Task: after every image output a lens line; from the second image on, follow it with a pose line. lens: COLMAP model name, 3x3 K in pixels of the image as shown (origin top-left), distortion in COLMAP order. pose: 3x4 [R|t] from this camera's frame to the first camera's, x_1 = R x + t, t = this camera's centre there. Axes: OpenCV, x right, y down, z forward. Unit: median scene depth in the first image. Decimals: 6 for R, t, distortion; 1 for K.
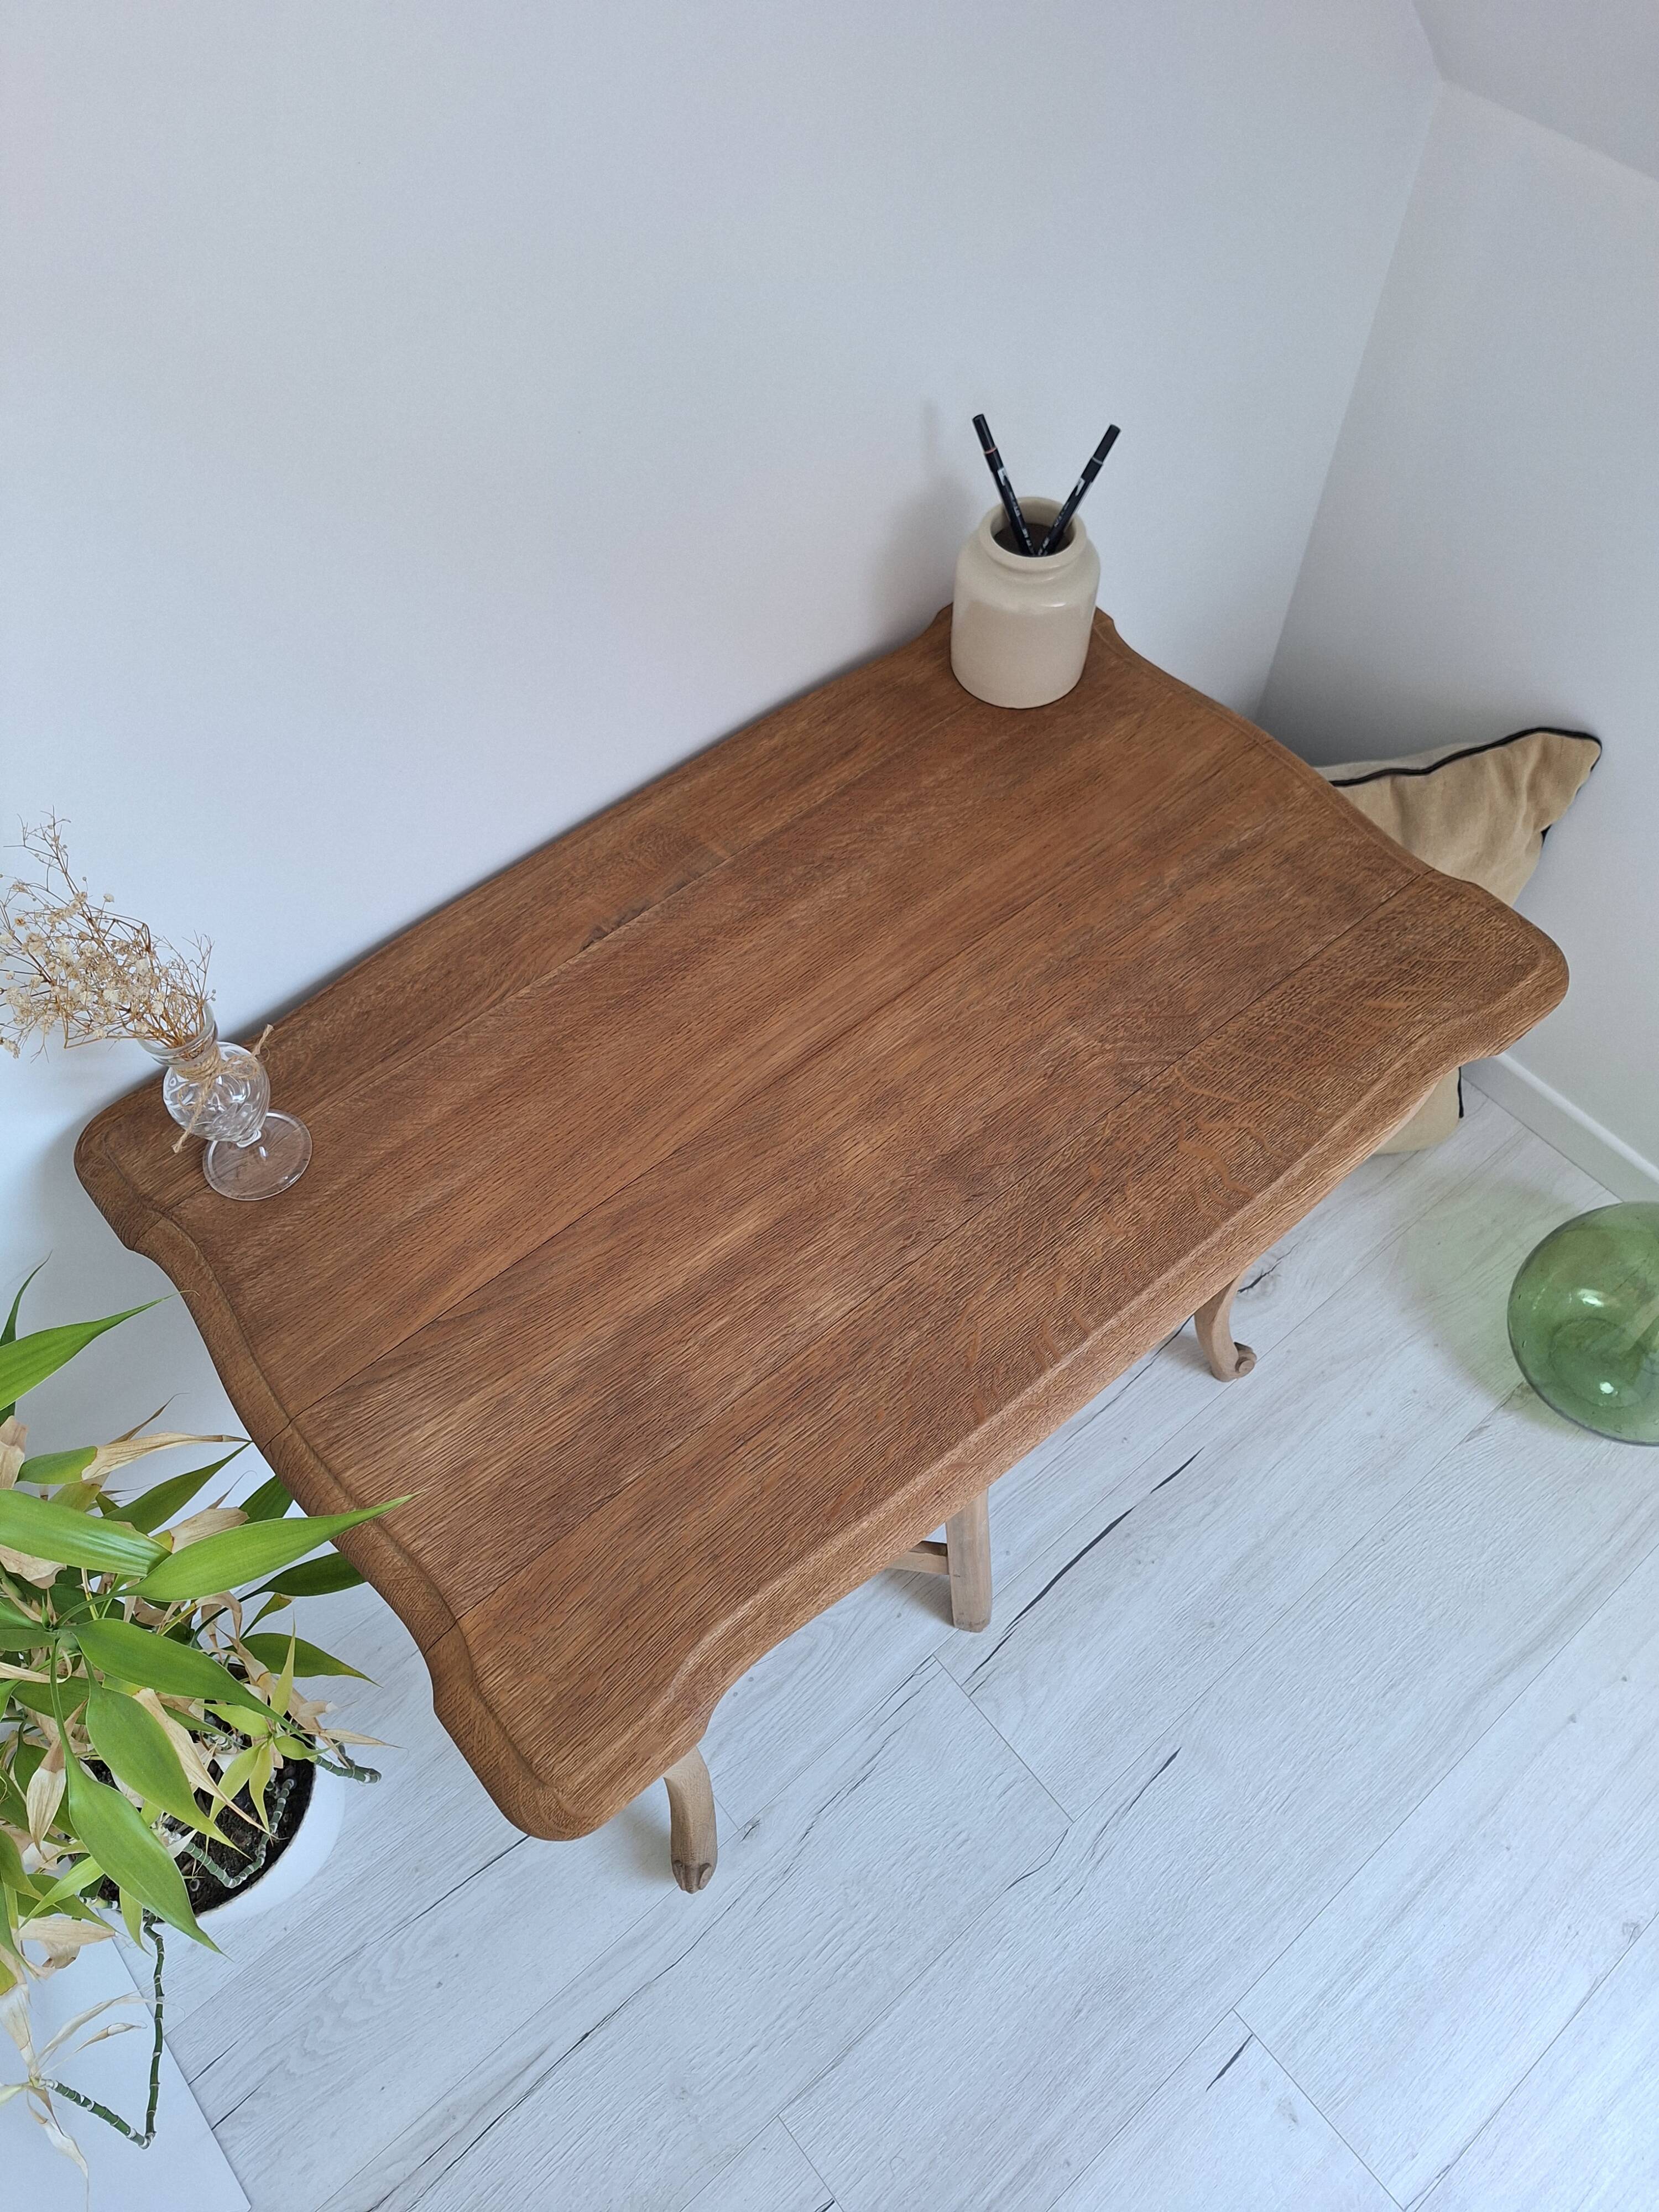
lens RADIAL K [[1565.3, 0, 831.5], [0, 1565.3, 1128.3], [0, 0, 1]] dist [0.050738, -0.046611]
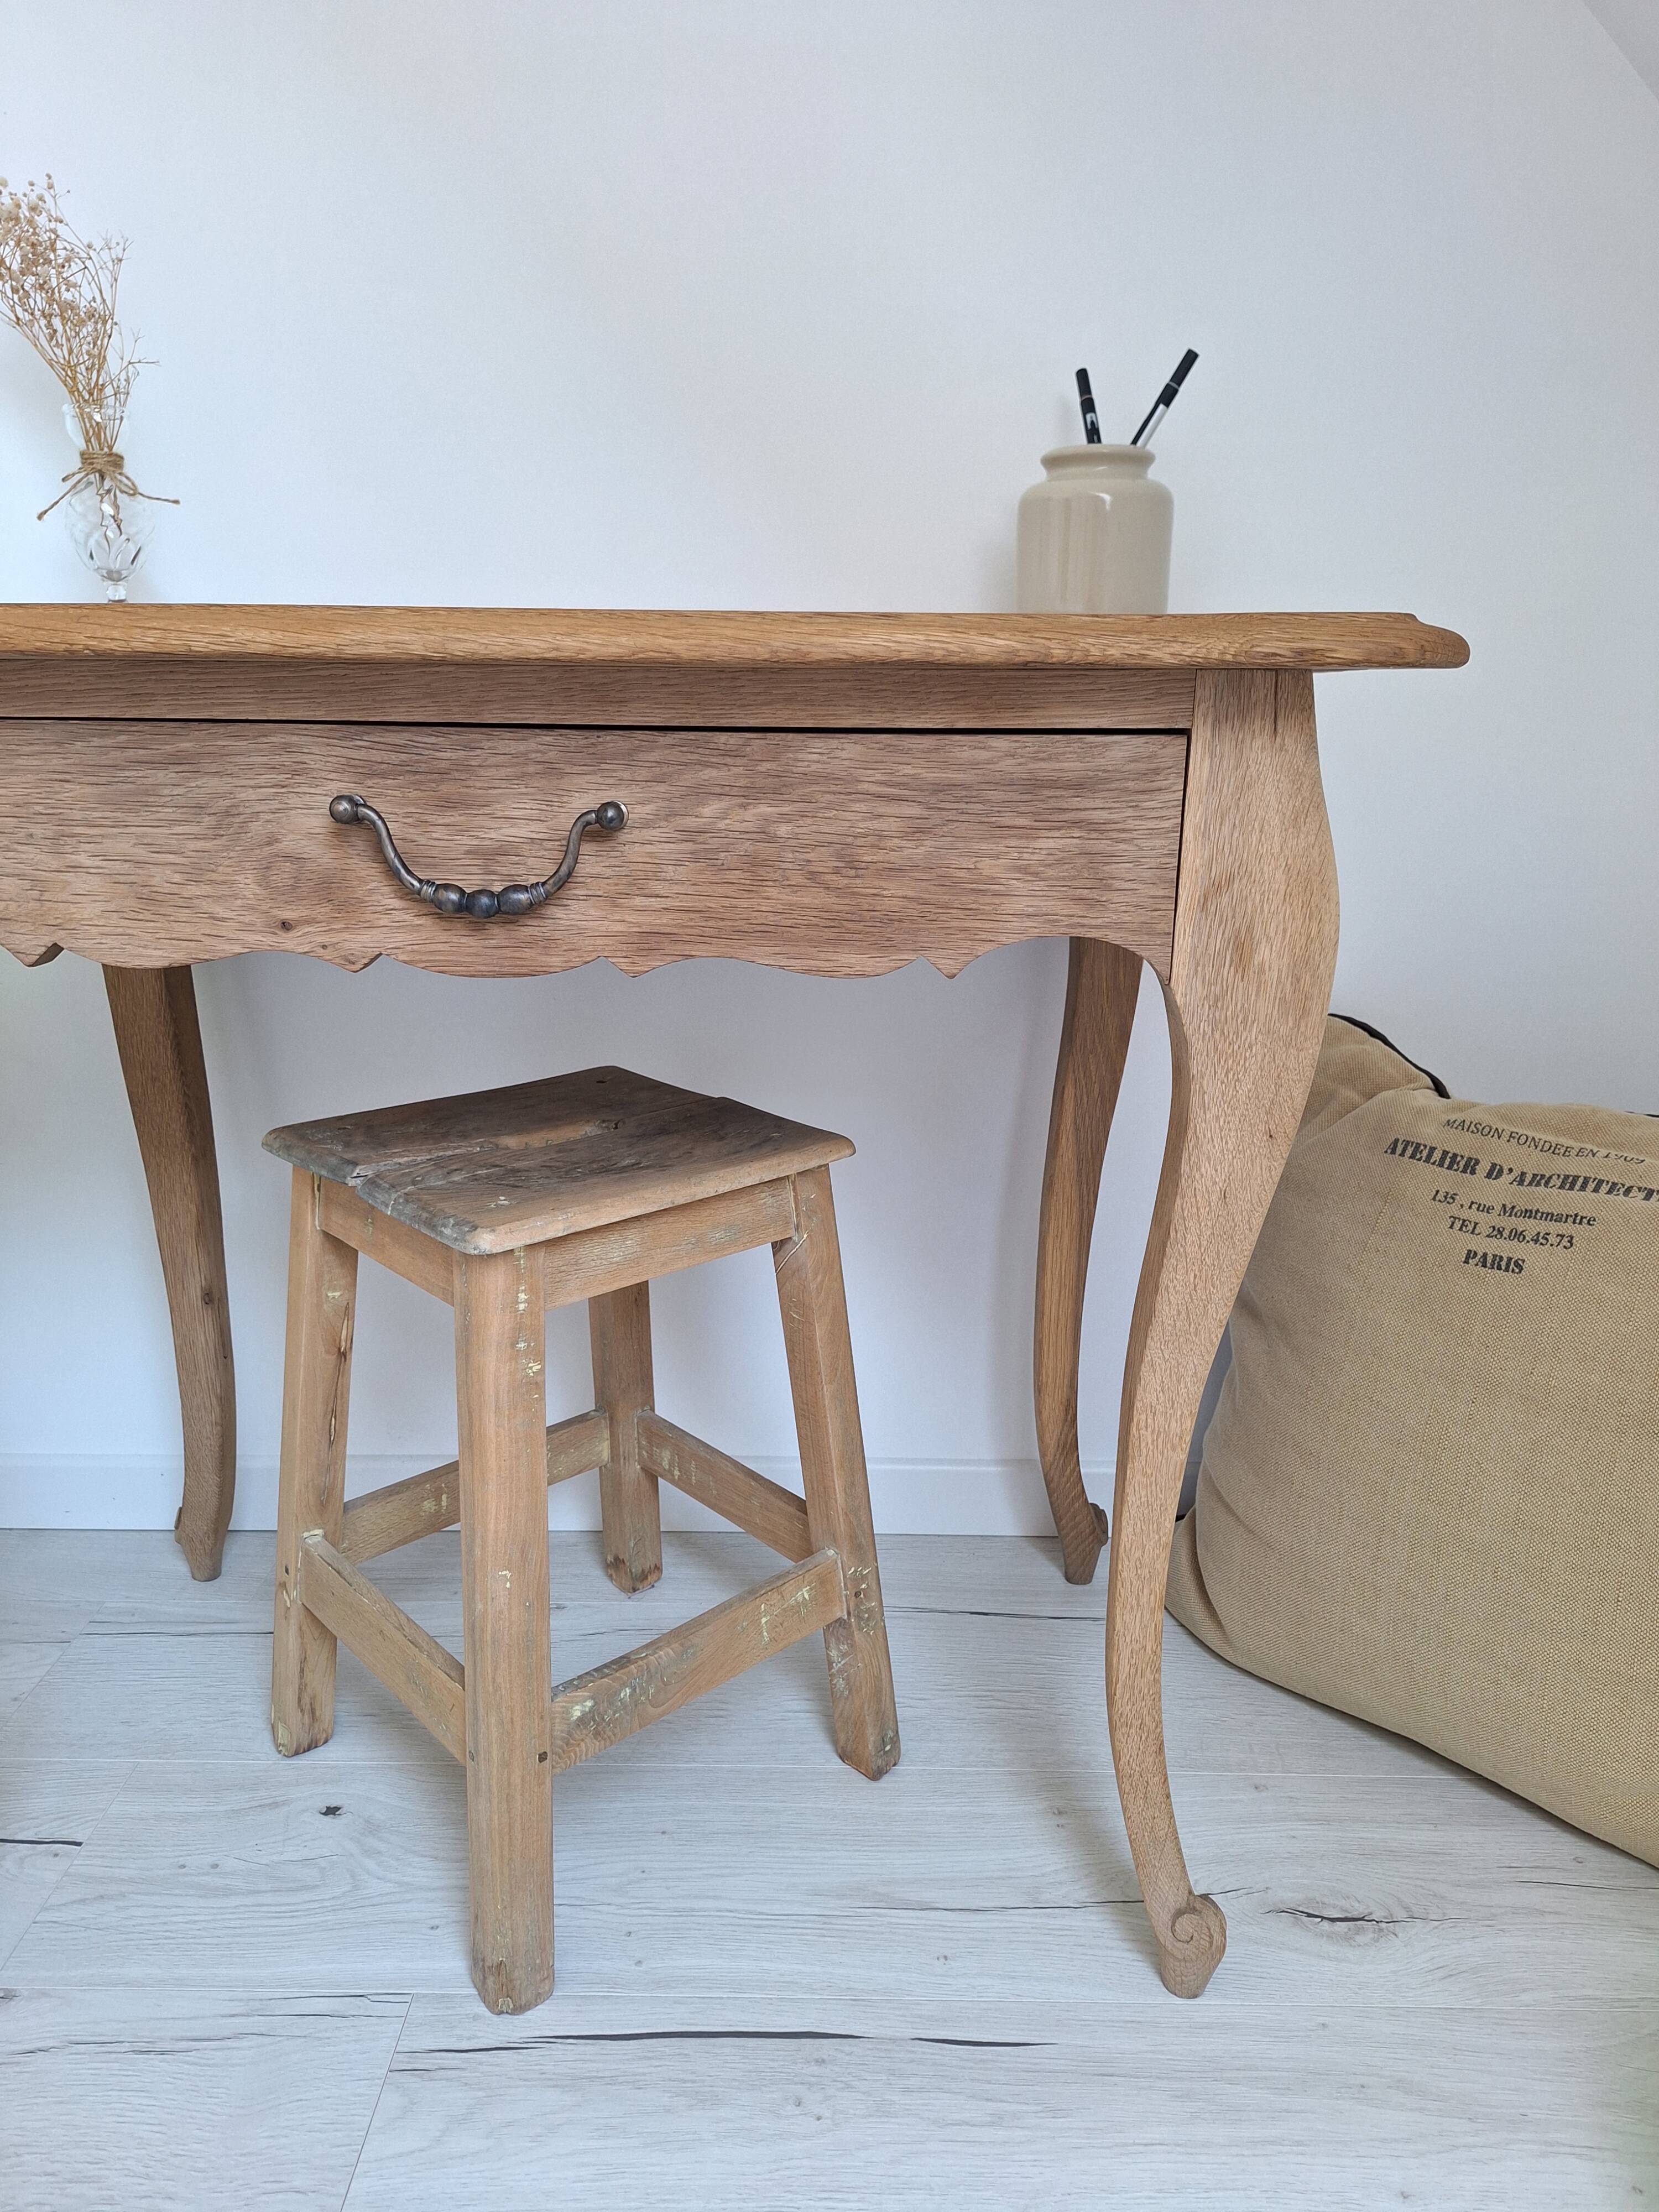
lens RADIAL K [[1565.3, 0, 834.2], [0, 1565.3, 1126.1], [0, 0, 1]] dist [0.050738, -0.046611]
pose [[0.757587, 0.189411, -0.624649, 0.682923], [-0.565125, 0.669221, -0.482469, 0.445213], [0.326643, 0.718517, 0.614034, 0.659030]]
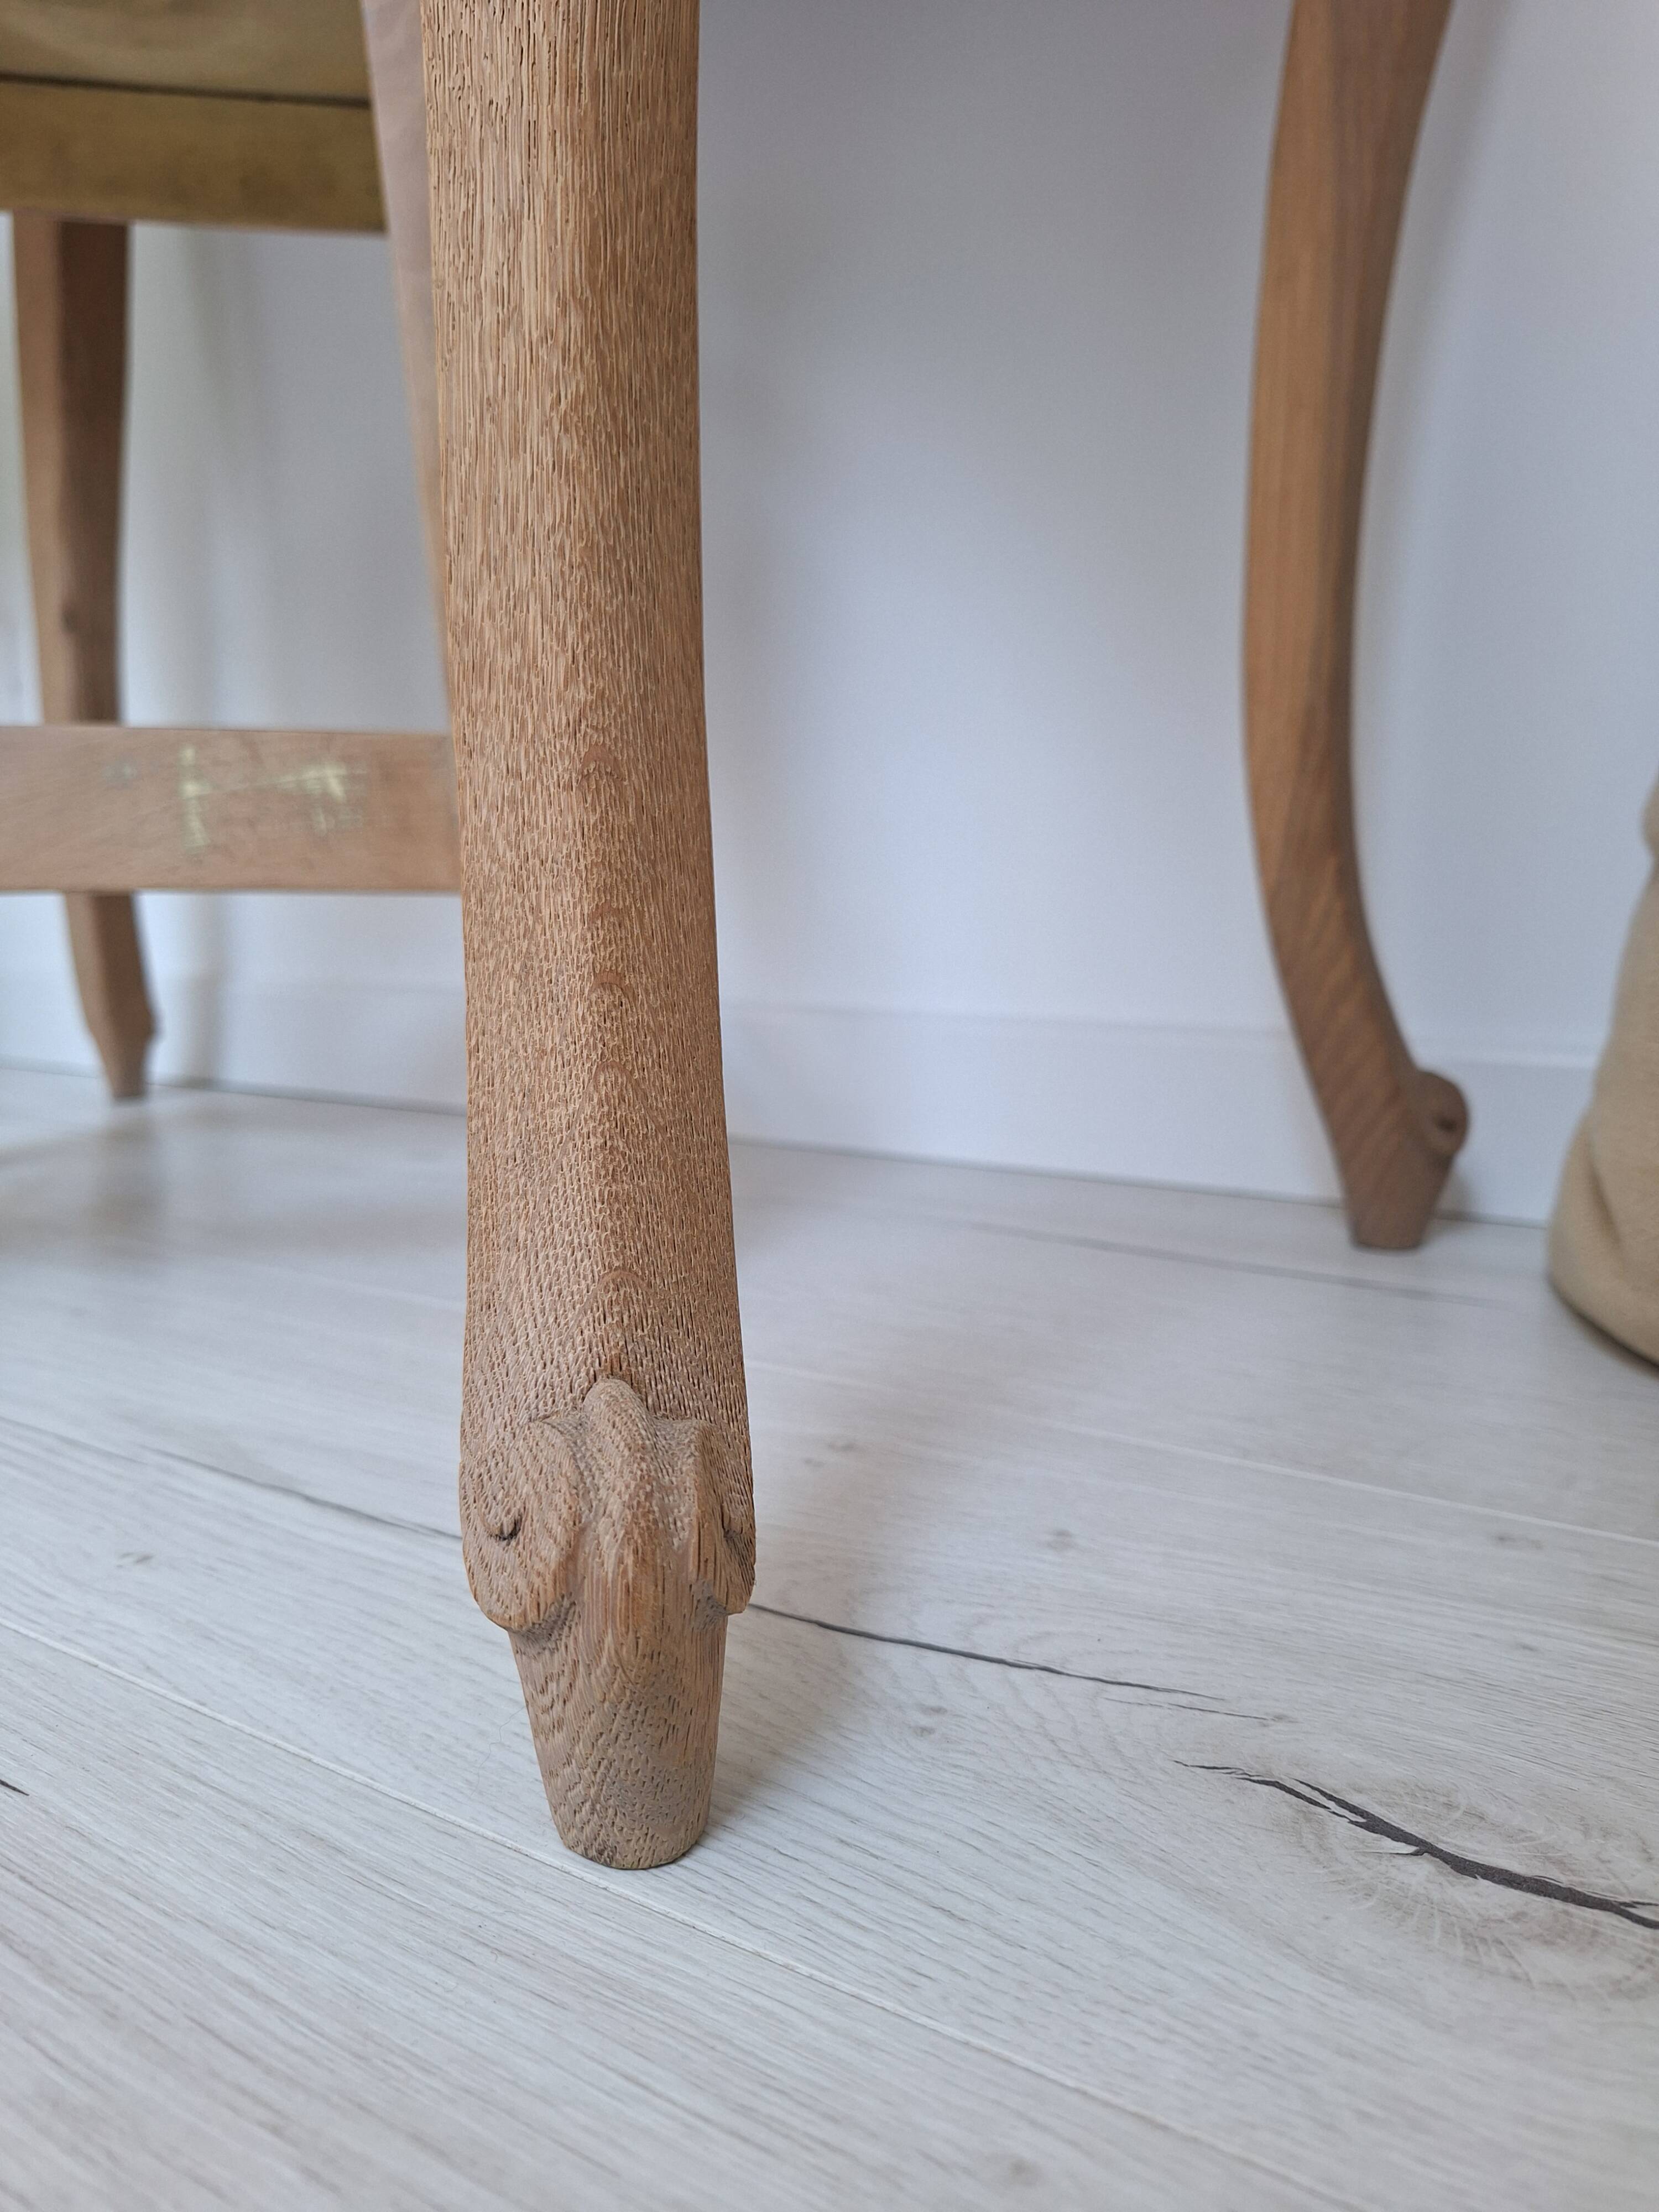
lens RADIAL K [[1565.3, 0, 845.2], [0, 1565.3, 1104.4], [0, 0, 1]] dist [0.050738, -0.046611]
pose [[0.289624, 0.118879, -0.949729, 0.576994], [-0.818025, 0.545920, -0.181127, 0.206467], [0.496944, 0.829361, 0.255357, 1.439141]]
